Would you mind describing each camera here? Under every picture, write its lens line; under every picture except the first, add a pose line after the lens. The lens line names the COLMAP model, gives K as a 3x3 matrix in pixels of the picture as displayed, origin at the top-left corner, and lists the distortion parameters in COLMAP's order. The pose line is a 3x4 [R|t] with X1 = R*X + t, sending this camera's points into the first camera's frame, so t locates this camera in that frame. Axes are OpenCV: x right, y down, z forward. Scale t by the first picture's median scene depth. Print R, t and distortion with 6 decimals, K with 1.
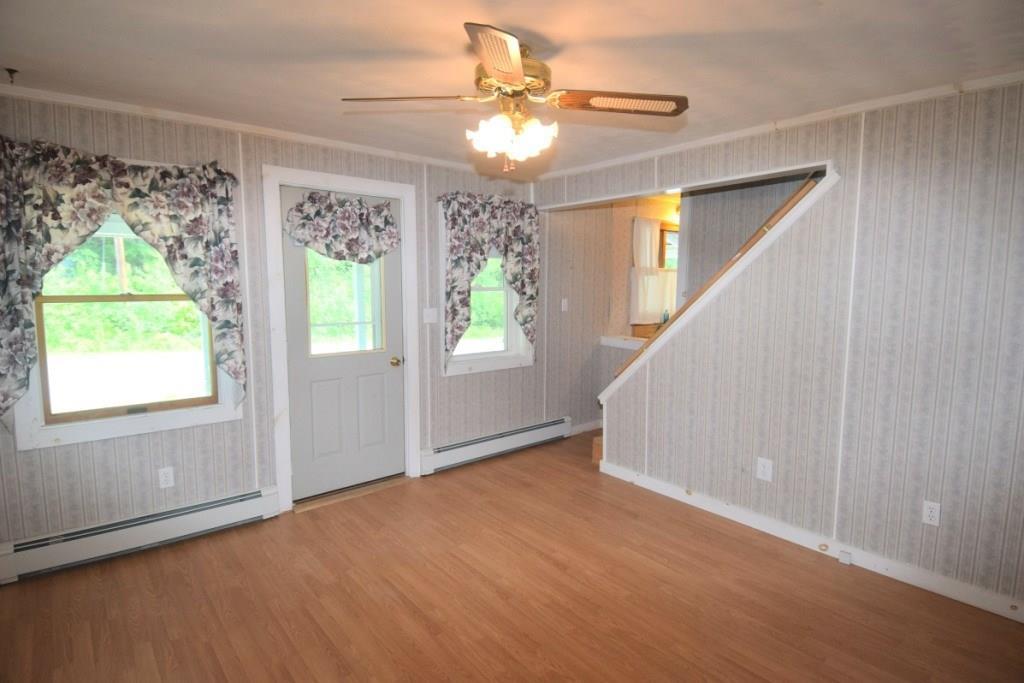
lens RADIAL K [[532.4, 0, 512.0], [0, 532.4, 341.5], [0, 0, 1]] dist [0.043284, -0.053872]
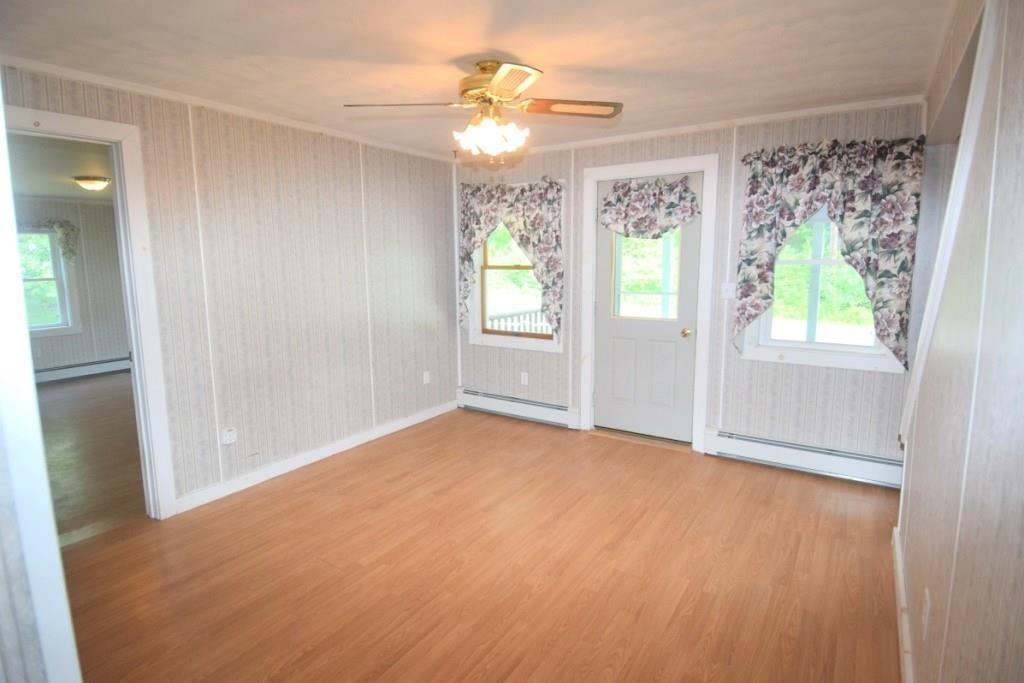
lens RADIAL K [[532.4, 0, 512.0], [0, 532.4, 341.5], [0, 0, 1]] dist [0.043284, -0.053872]
pose [[0.277358, 0.141214, -0.950332, 0.721889], [-0.098076, 0.988134, 0.118207, -0.037814], [0.955748, 0.060419, 0.287916, 0.411847]]
